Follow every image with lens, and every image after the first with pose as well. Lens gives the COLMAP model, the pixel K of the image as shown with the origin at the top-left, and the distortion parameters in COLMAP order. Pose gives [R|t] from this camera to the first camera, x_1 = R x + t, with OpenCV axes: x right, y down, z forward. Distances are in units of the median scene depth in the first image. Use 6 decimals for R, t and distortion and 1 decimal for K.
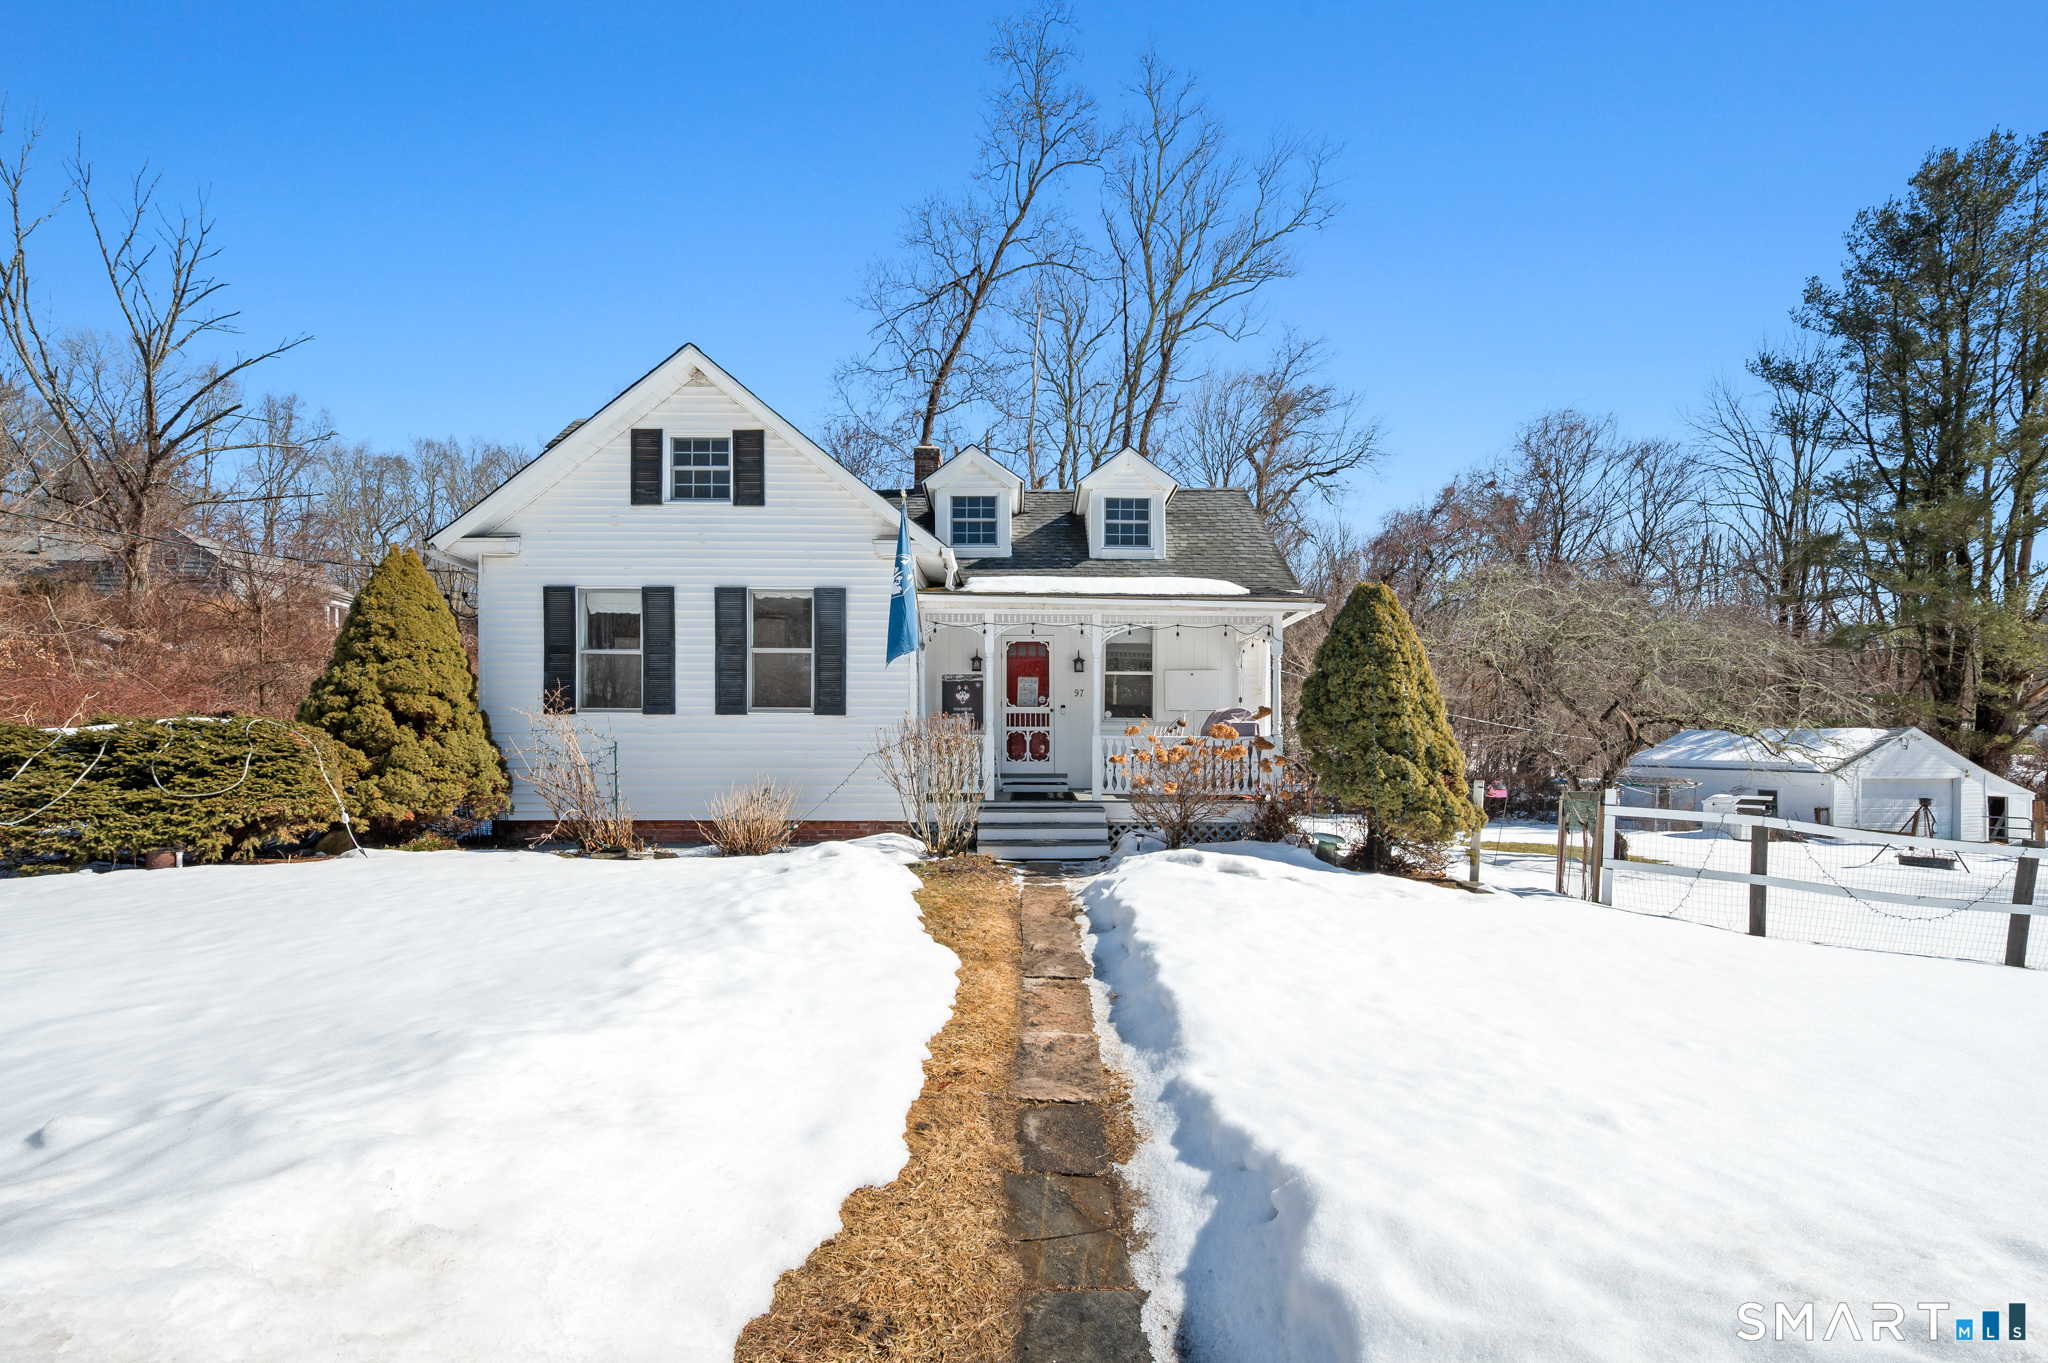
lens RADIAL K [[832.6, 0, 1011.3], [0, 832.6, 695.5], [0, 0, 1]] dist [-0.000388, 0.000014]
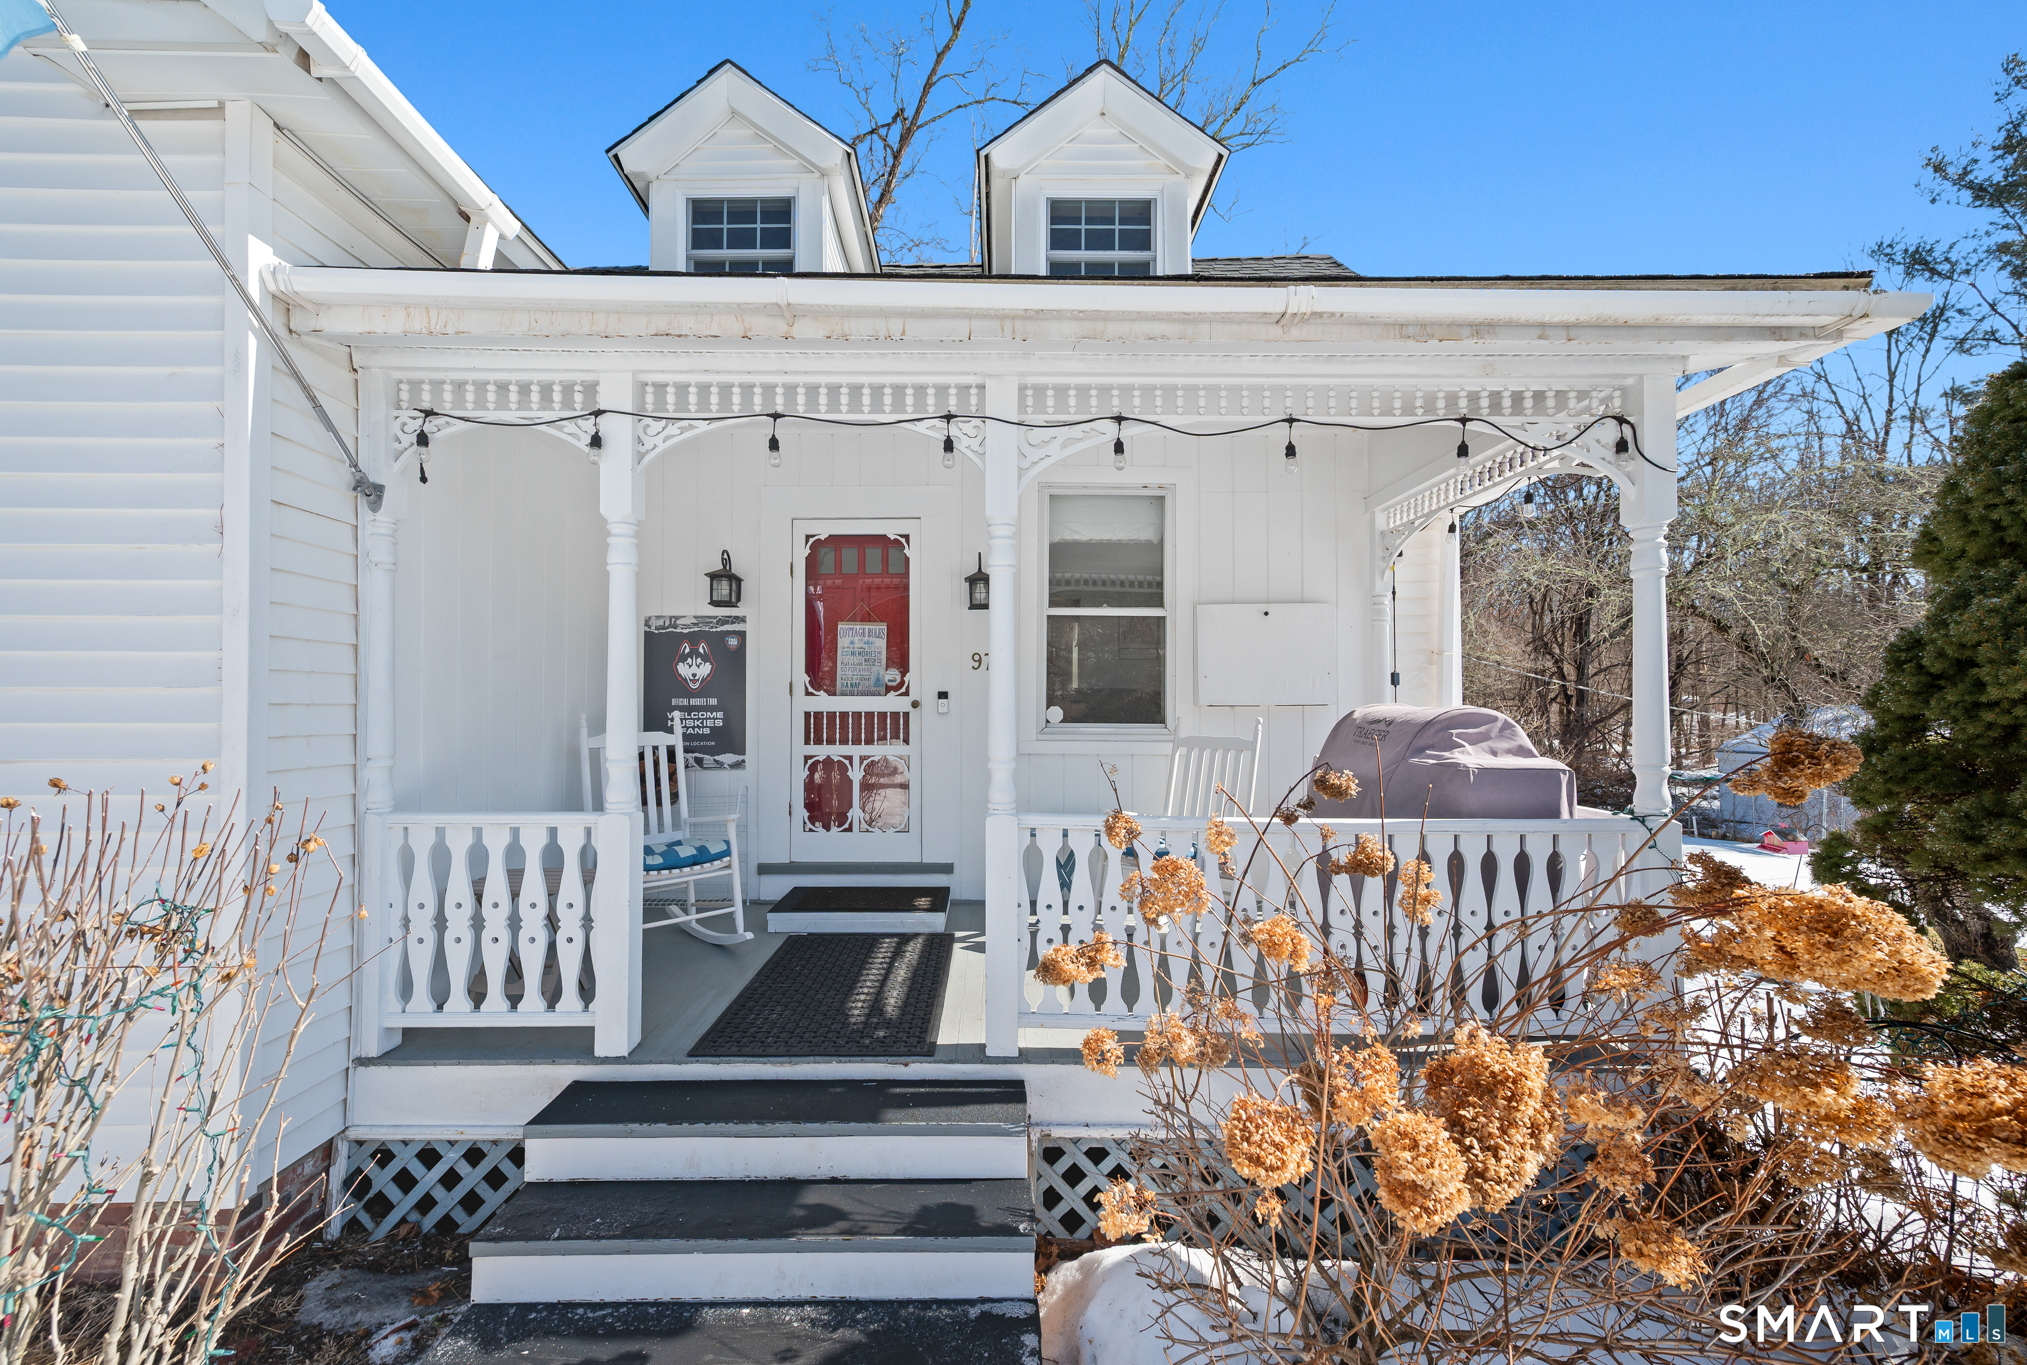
lens RADIAL K [[821.2, 0, 1013.5], [0, 821.2, 666.5], [0, 0, 1]] dist [0.000376, 0.000005]
pose [[0.998930, -0.000552, 0.046234, 0.077571], [0.000320, 0.999987, 0.005027, -0.002515], [-0.046236, -0.005007, 0.998918, 0.597755]]
